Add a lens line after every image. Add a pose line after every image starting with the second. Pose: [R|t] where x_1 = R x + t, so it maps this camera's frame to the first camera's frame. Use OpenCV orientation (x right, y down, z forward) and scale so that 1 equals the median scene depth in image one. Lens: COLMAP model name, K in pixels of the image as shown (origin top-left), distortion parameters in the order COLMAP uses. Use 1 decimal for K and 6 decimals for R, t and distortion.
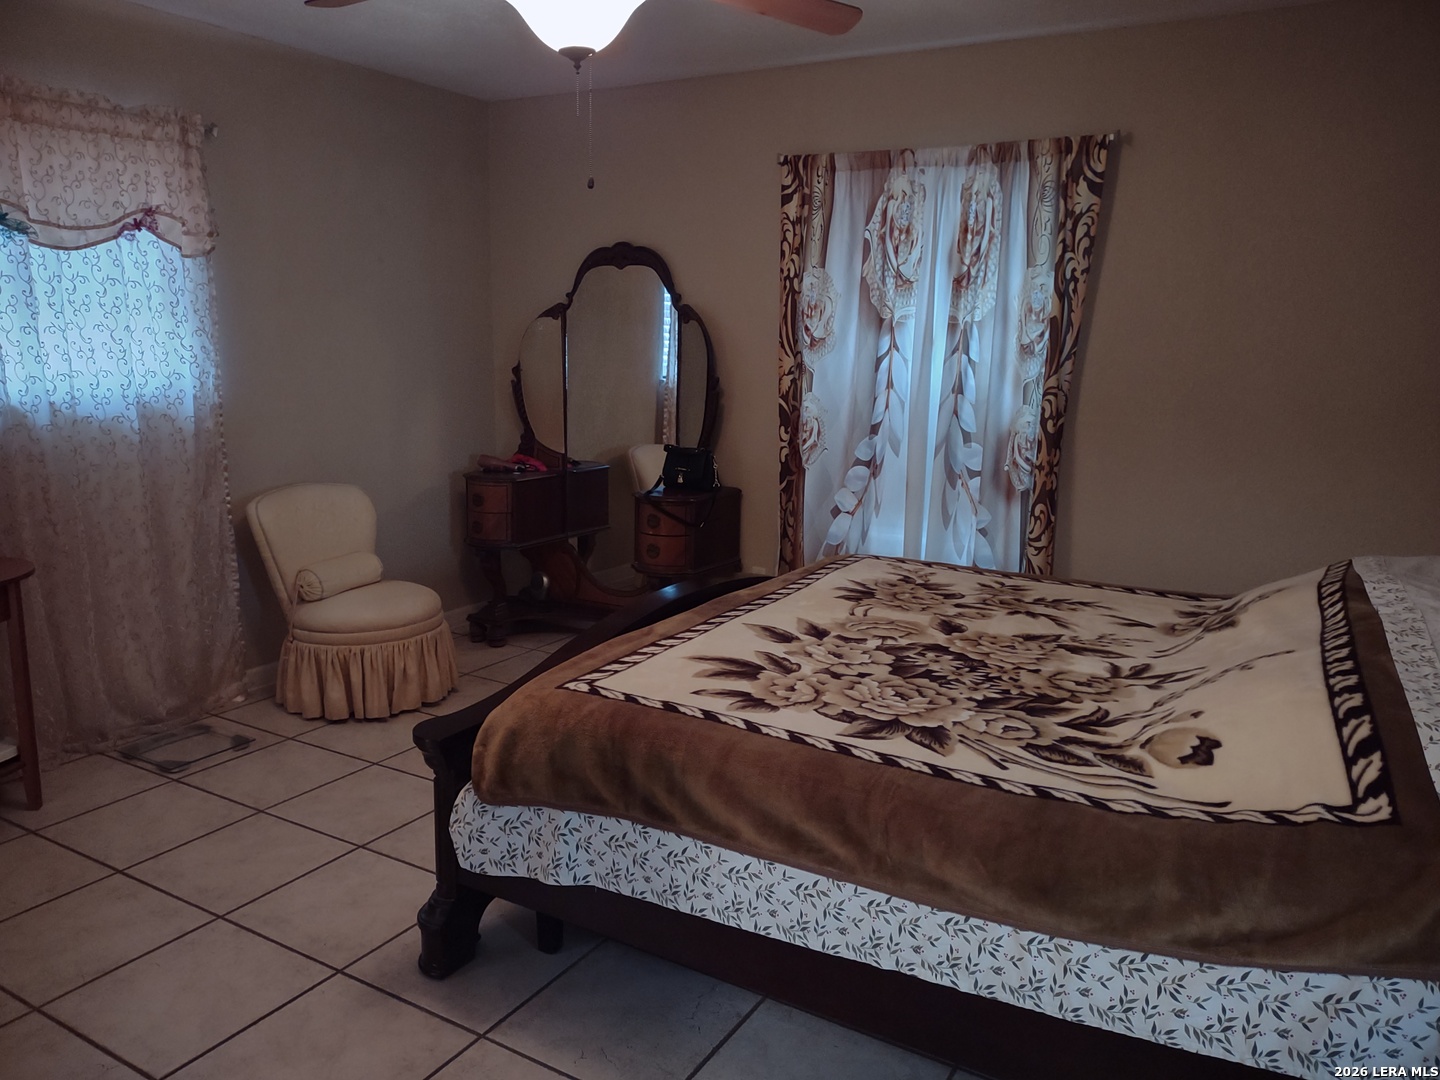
lens RADIAL K [[1072.4, 0, 720.0], [0, 1072.4, 540.0], [0, 0, 1]] dist [0.094190, -0.138300]
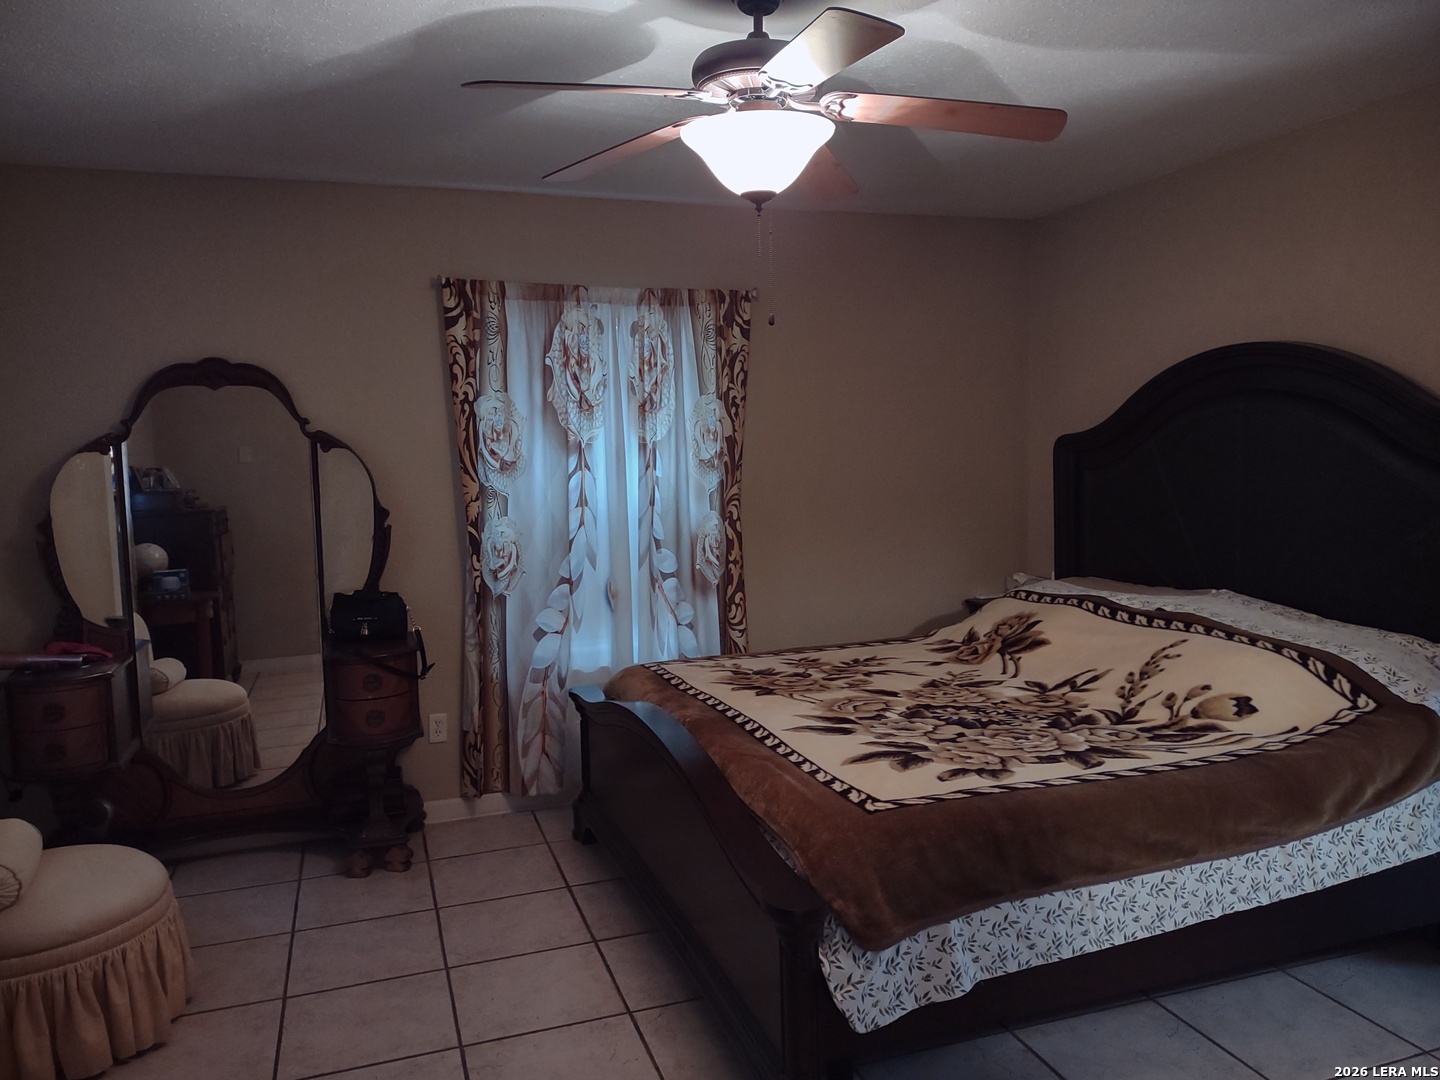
lens RADIAL K [[1066.6, 0, 720.0], [0, 1066.6, 540.0], [0, 0, 1]] dist [0.064939, -0.078357]
pose [[0.639345, -0.101609, 0.762176, -0.885818], [0.177555, 0.983951, -0.017765, -0.108507], [-0.748139, 0.146686, 0.647126, 0.388111]]
